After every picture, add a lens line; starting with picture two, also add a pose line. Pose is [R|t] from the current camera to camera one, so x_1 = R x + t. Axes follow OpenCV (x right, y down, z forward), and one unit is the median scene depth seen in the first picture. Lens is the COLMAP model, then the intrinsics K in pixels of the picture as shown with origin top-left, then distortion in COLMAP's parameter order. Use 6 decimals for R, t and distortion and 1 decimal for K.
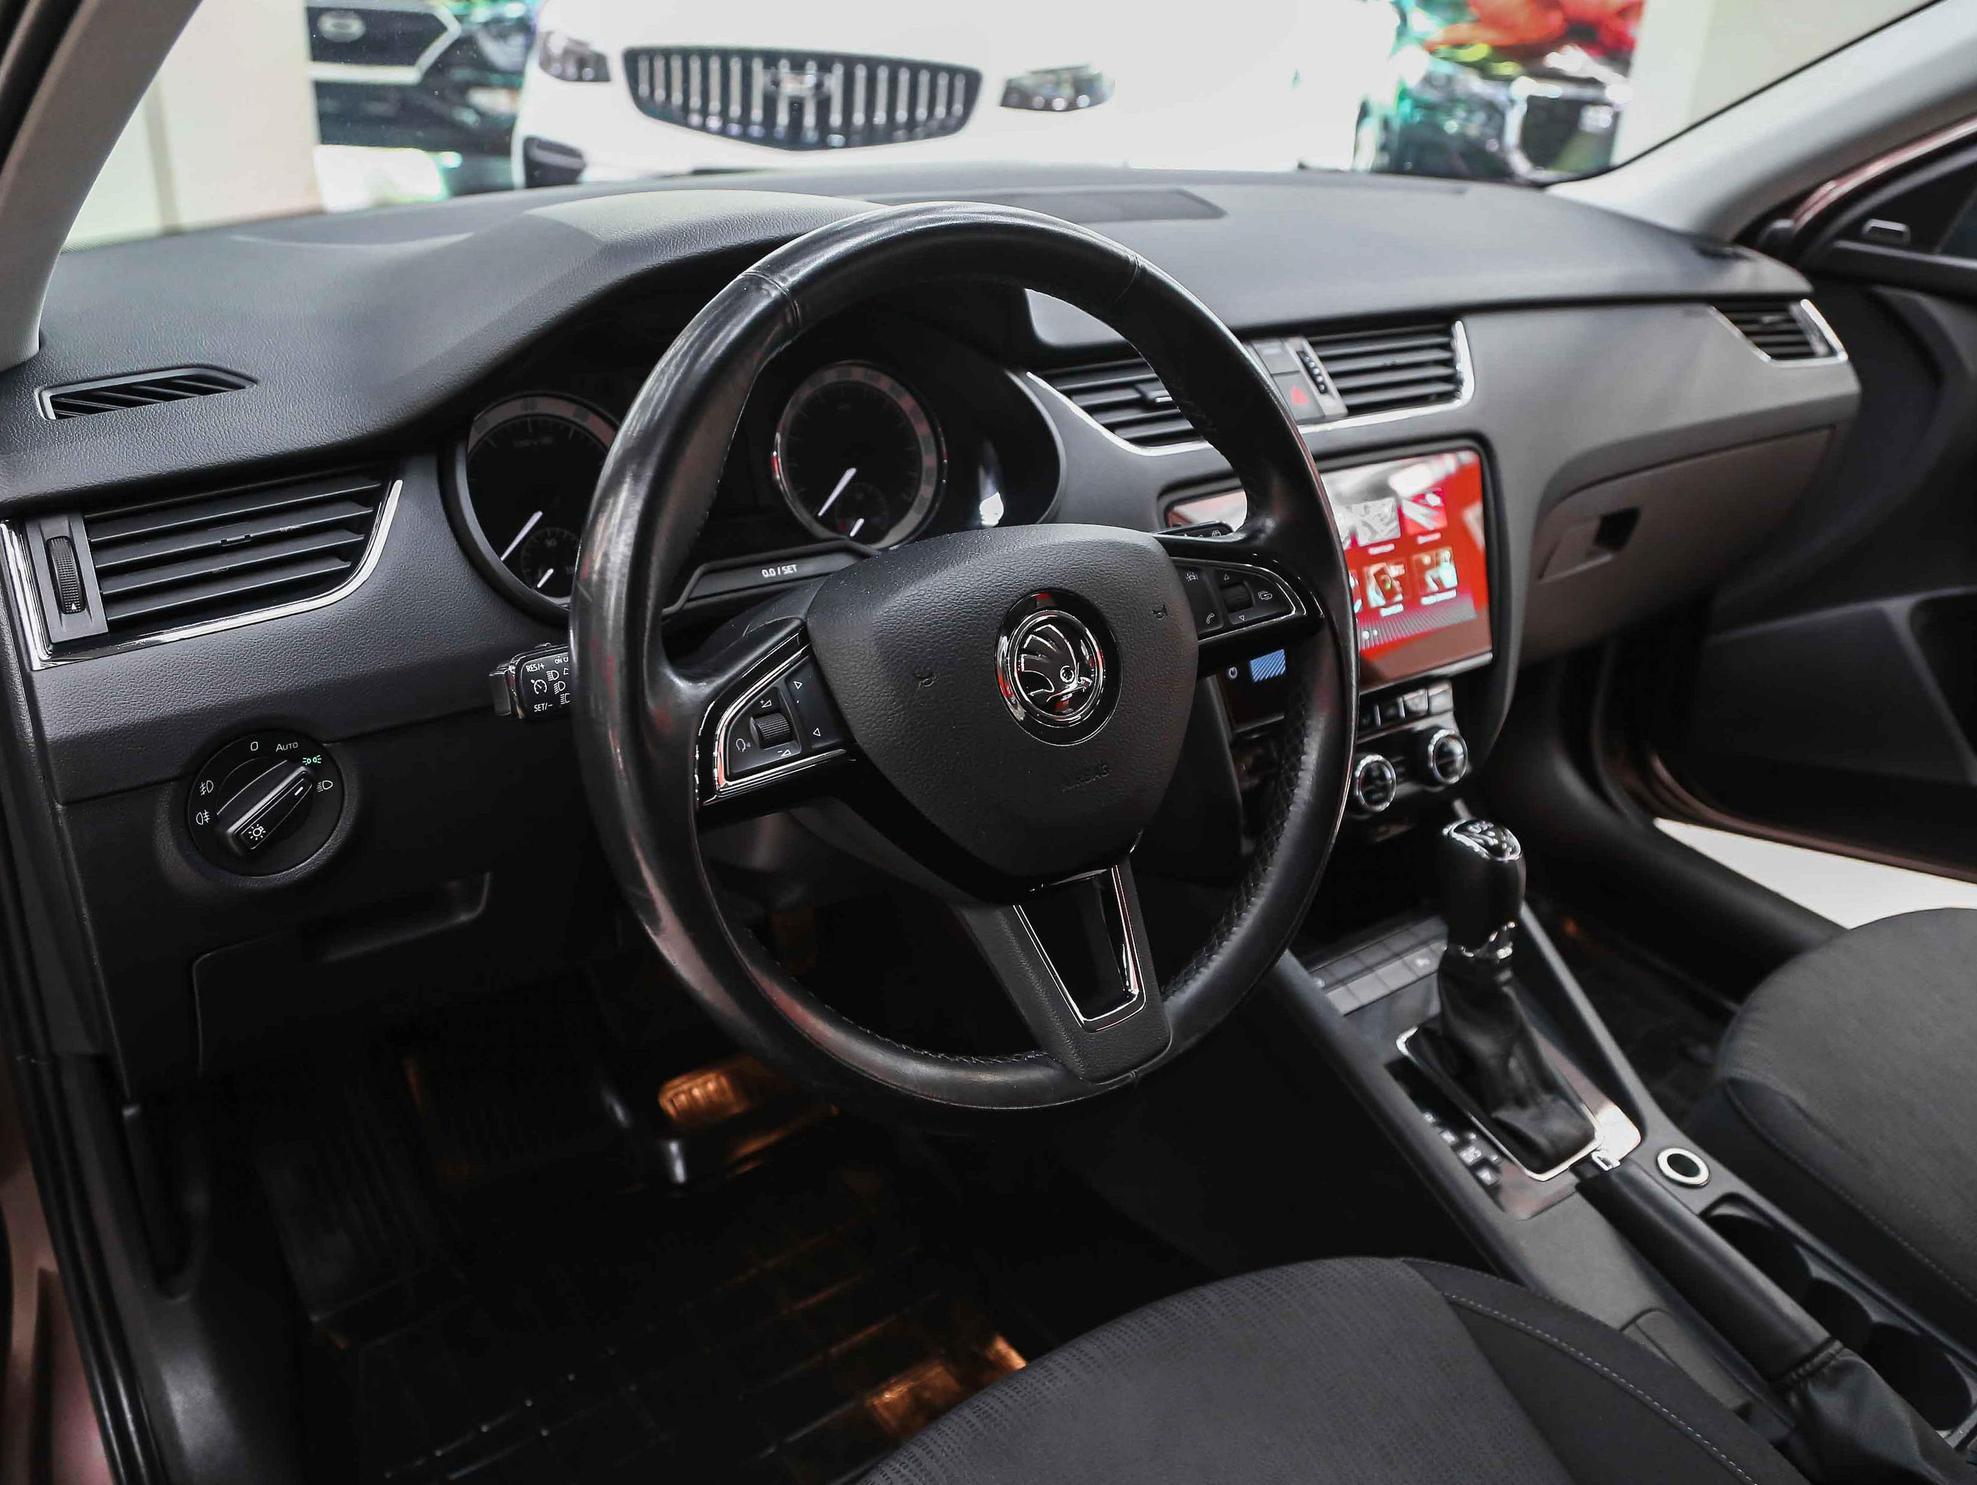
lens RADIAL K [[1525.3, 0, 988.5], [0, 1525.3, 742.5], [0, 0, 1]] dist [-0.118003, 0.050400]
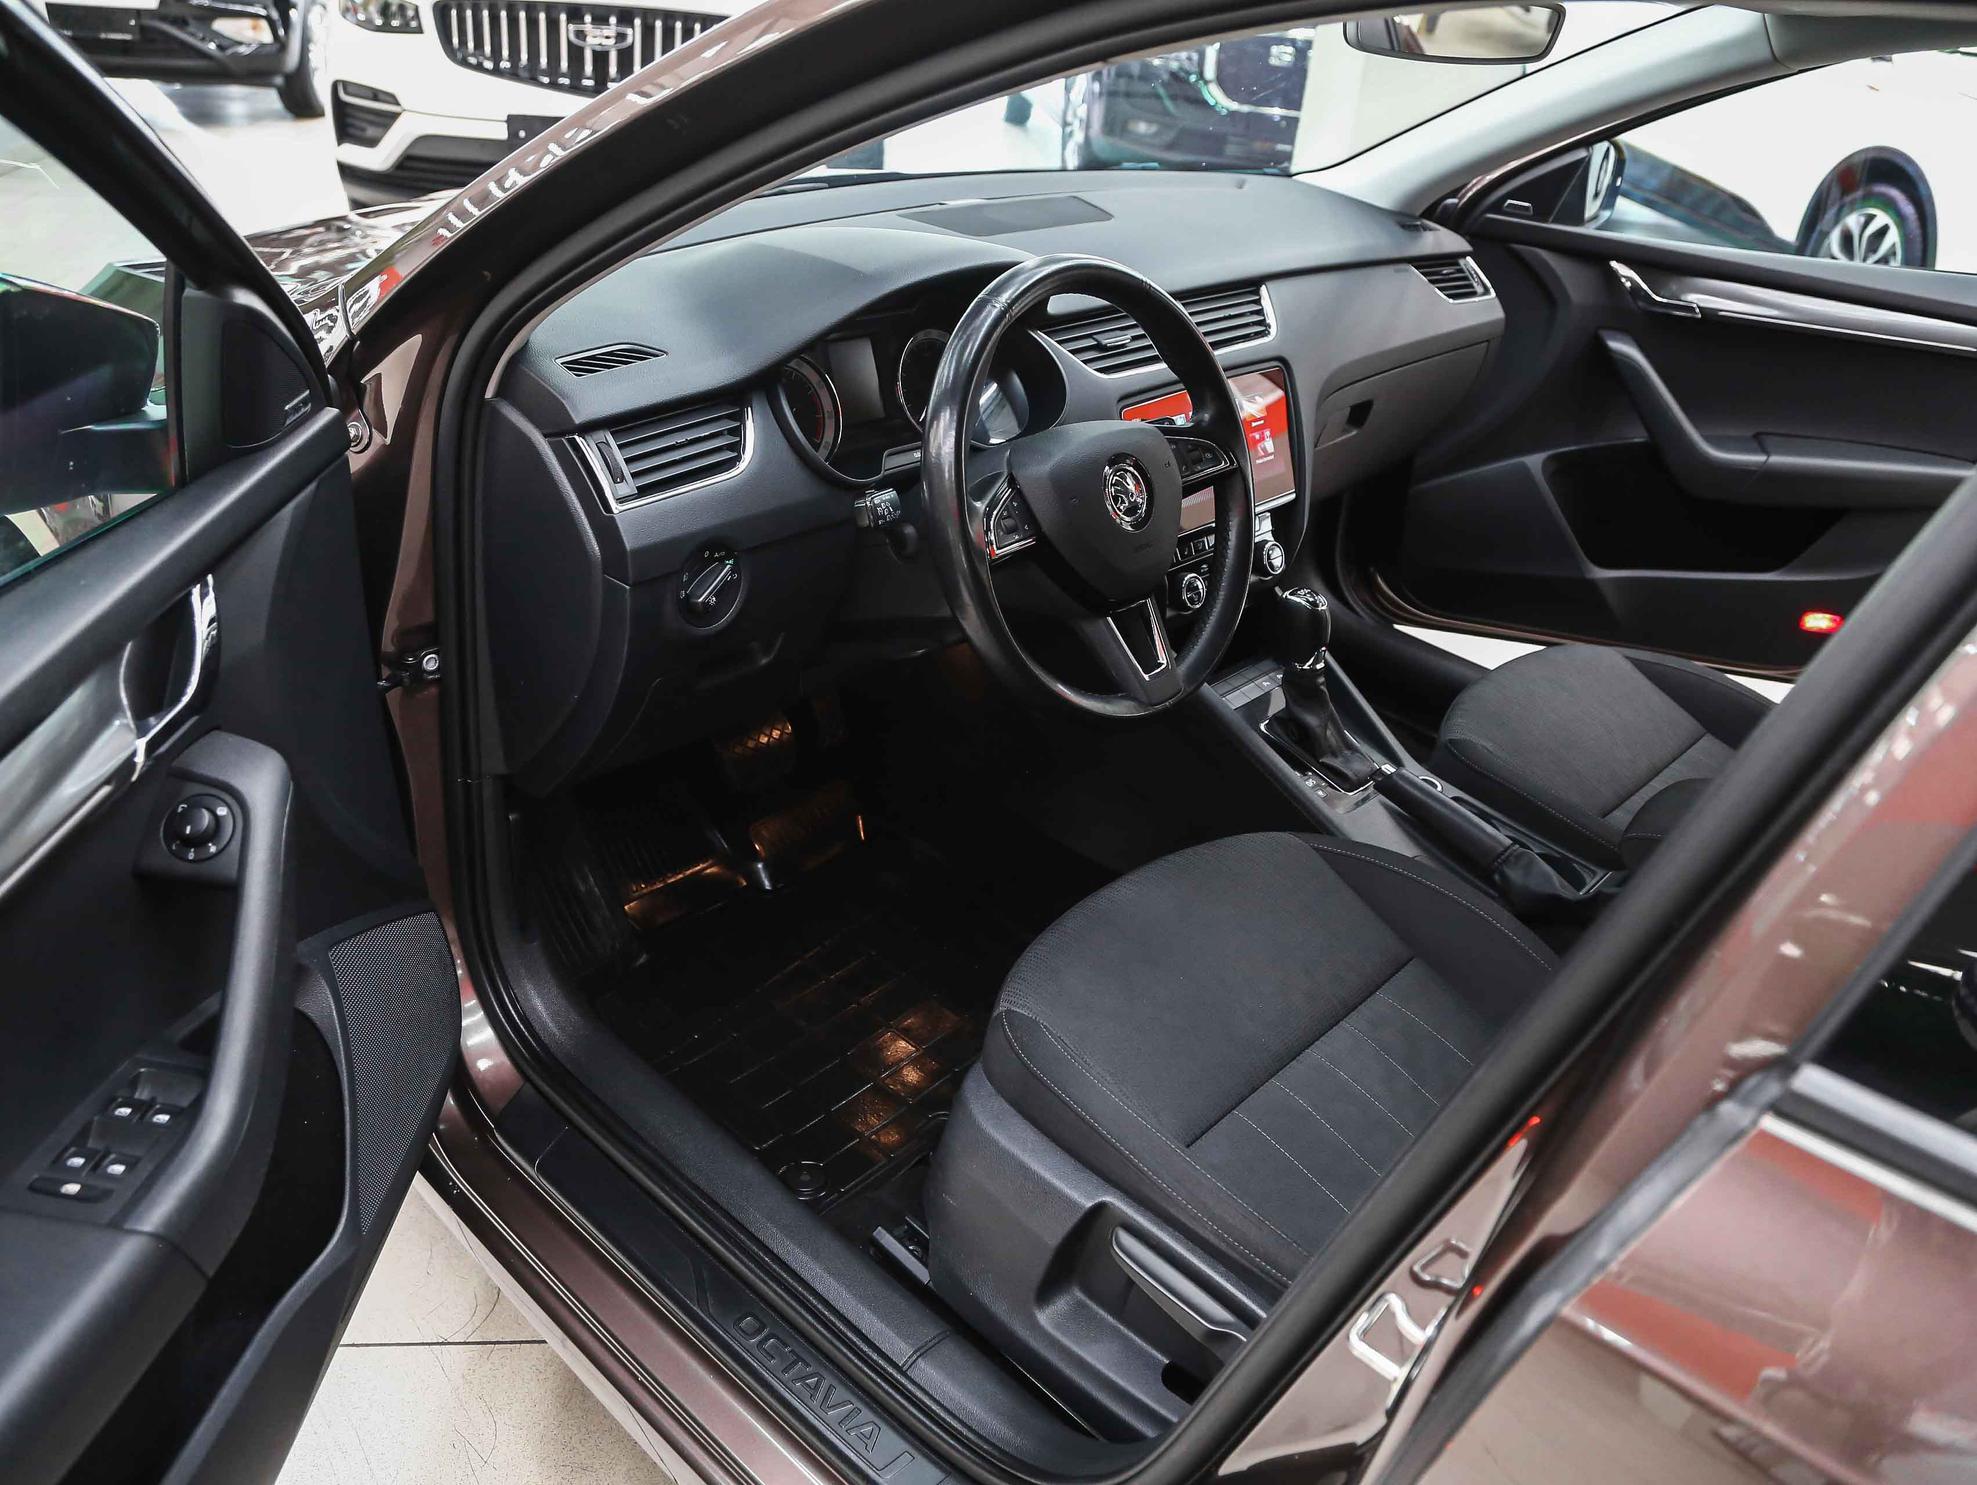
lens RADIAL K [[1525.3, 0, 988.5], [0, 1525.3, 742.5], [0, 0, 1]] dist [-0.118003, 0.050400]
pose [[0.979672, -0.072096, 0.187201, -0.346723], [0.060315, 0.995868, 0.067889, 0.085363], [-0.191322, -0.055218, 0.979973, -0.606191]]
